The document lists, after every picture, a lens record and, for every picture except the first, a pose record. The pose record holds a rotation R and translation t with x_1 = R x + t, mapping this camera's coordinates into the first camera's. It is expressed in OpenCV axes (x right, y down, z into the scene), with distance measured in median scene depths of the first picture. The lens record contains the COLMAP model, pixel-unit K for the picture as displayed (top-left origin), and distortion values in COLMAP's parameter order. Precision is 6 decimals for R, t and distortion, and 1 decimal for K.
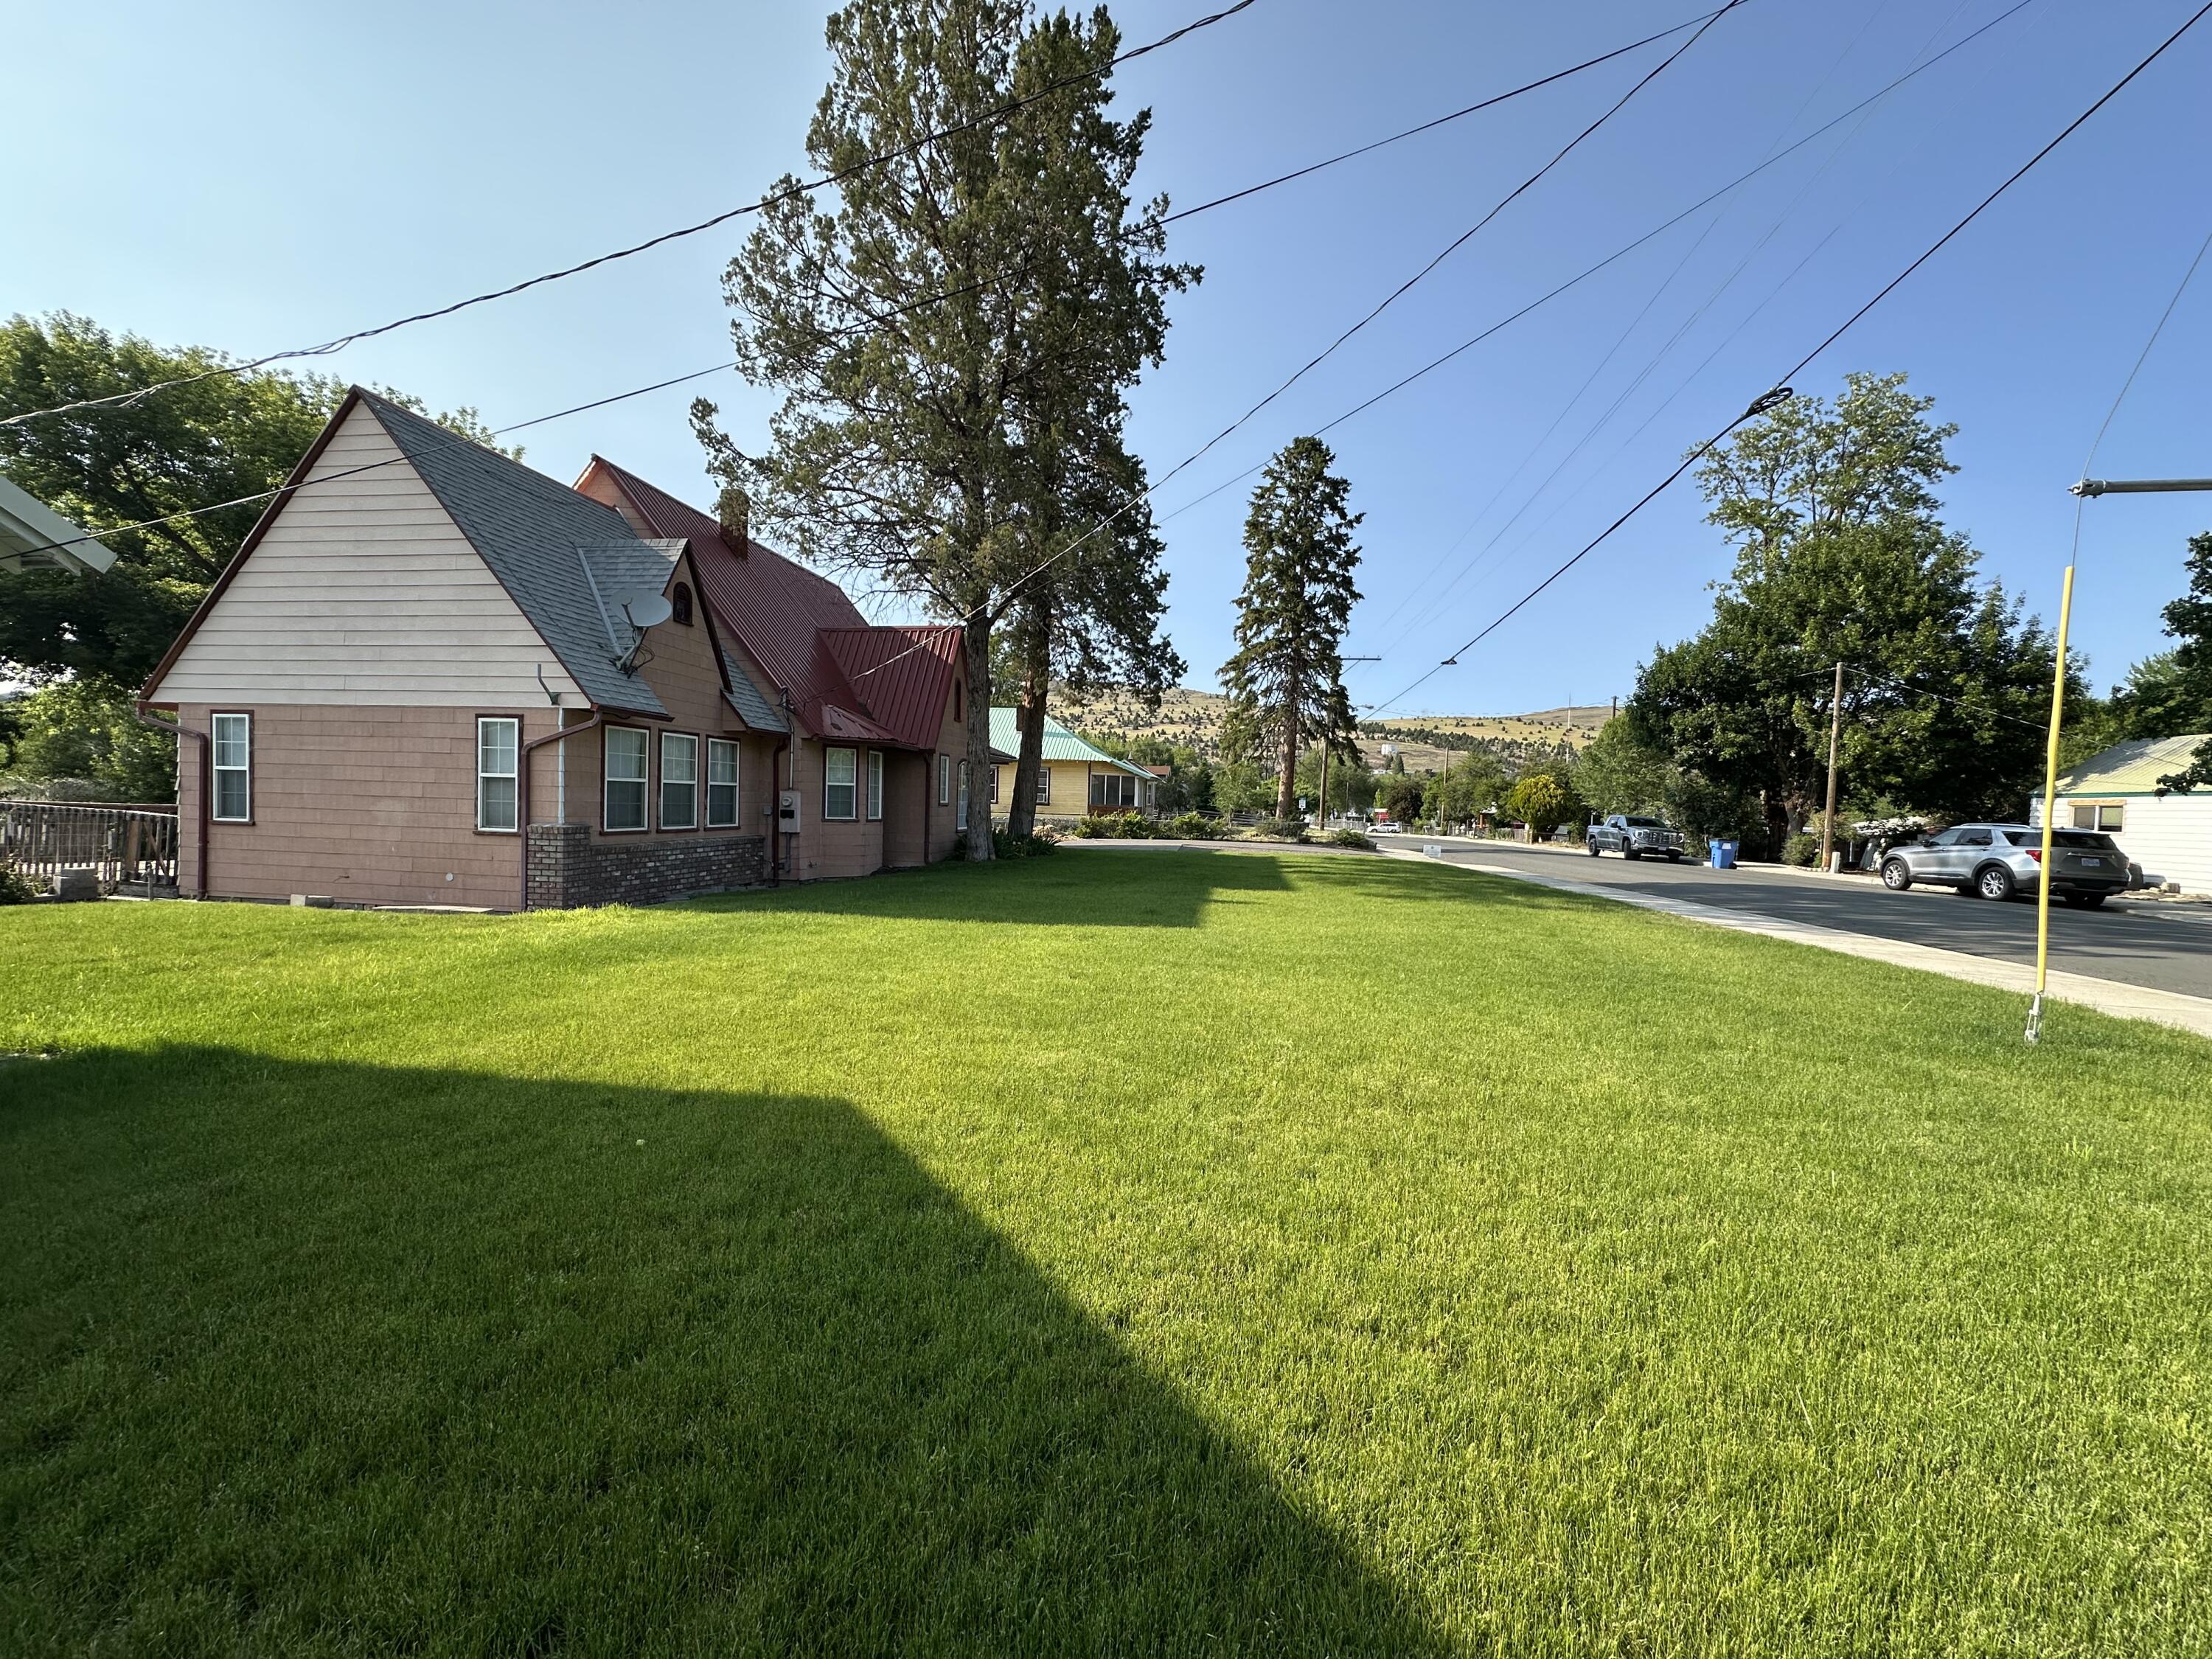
lens RADIAL K [[887.9, 0, 1109.9], [0, 887.9, 830.1], [0, 0, 1]] dist [0.000962, 0.000142]
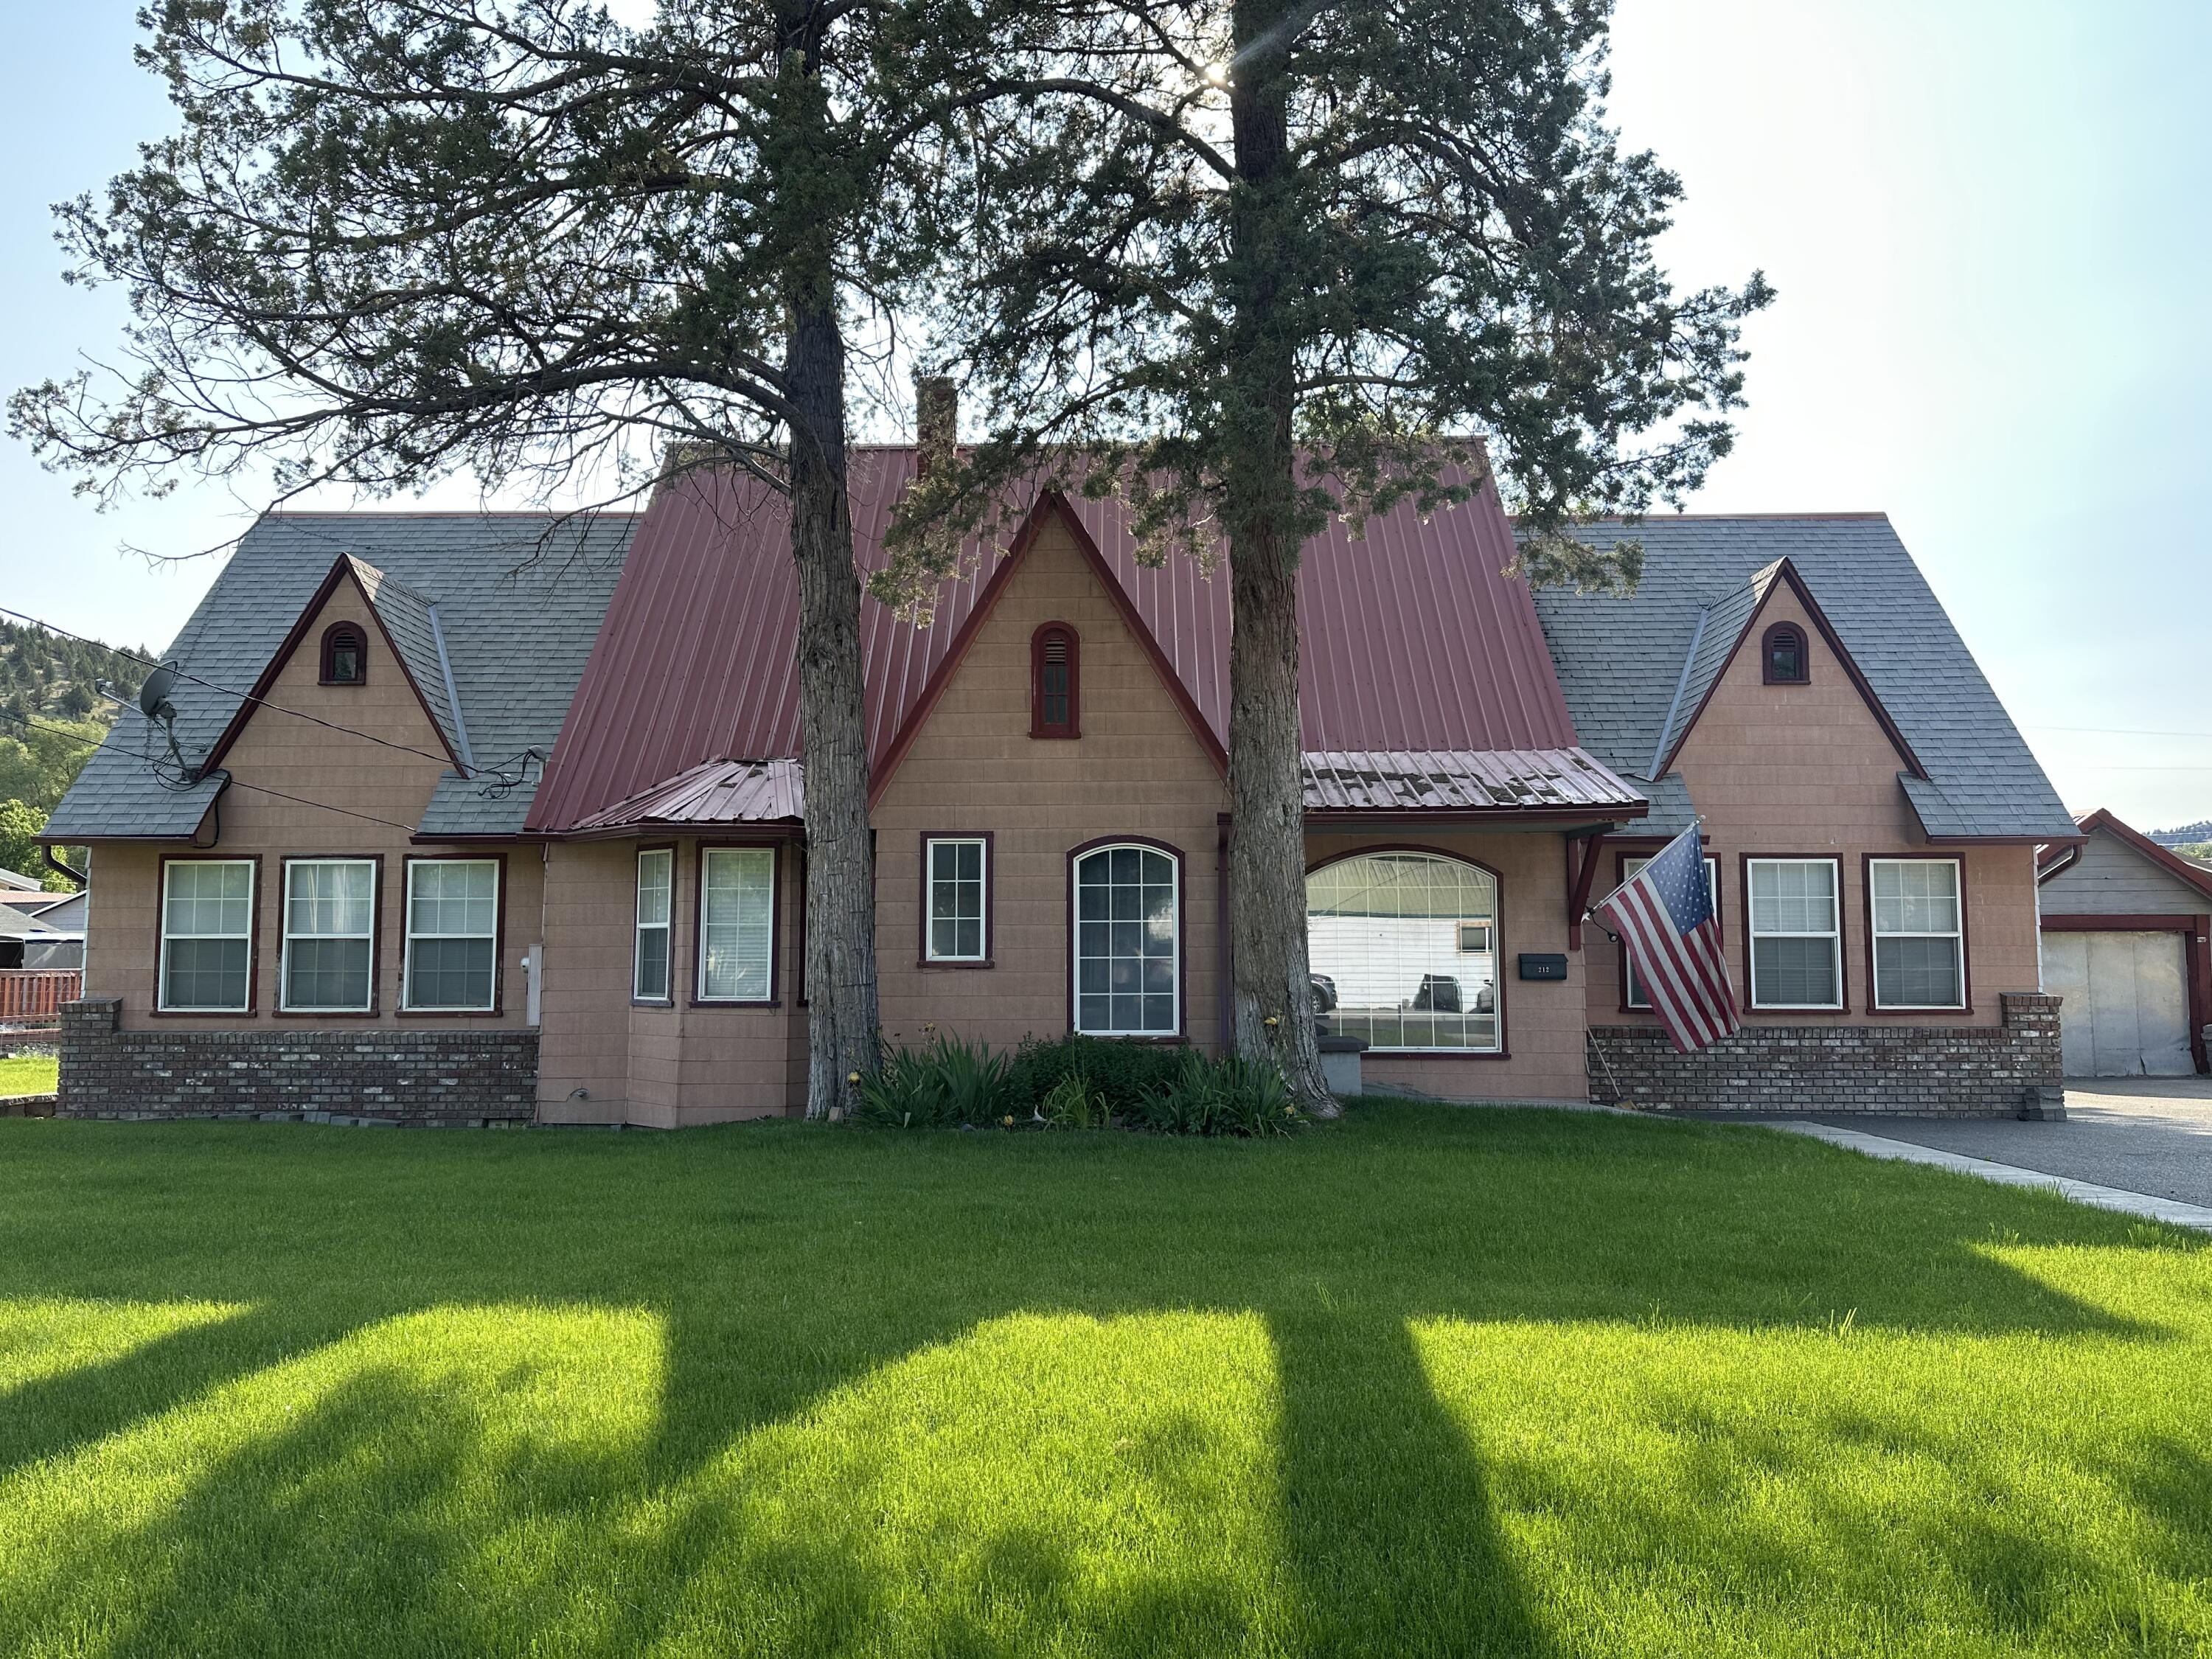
lens RADIAL K [[1554.1, 0, 1125.2], [0, 1554.1, 862.7], [0, 0, 1]] dist [0.058784, -0.071745]
pose [[0.135243, -0.090480, -0.986673, 0.584674], [-0.026865, 0.995121, -0.094937, -0.013965], [0.990448, 0.039347, 0.132152, 1.204006]]
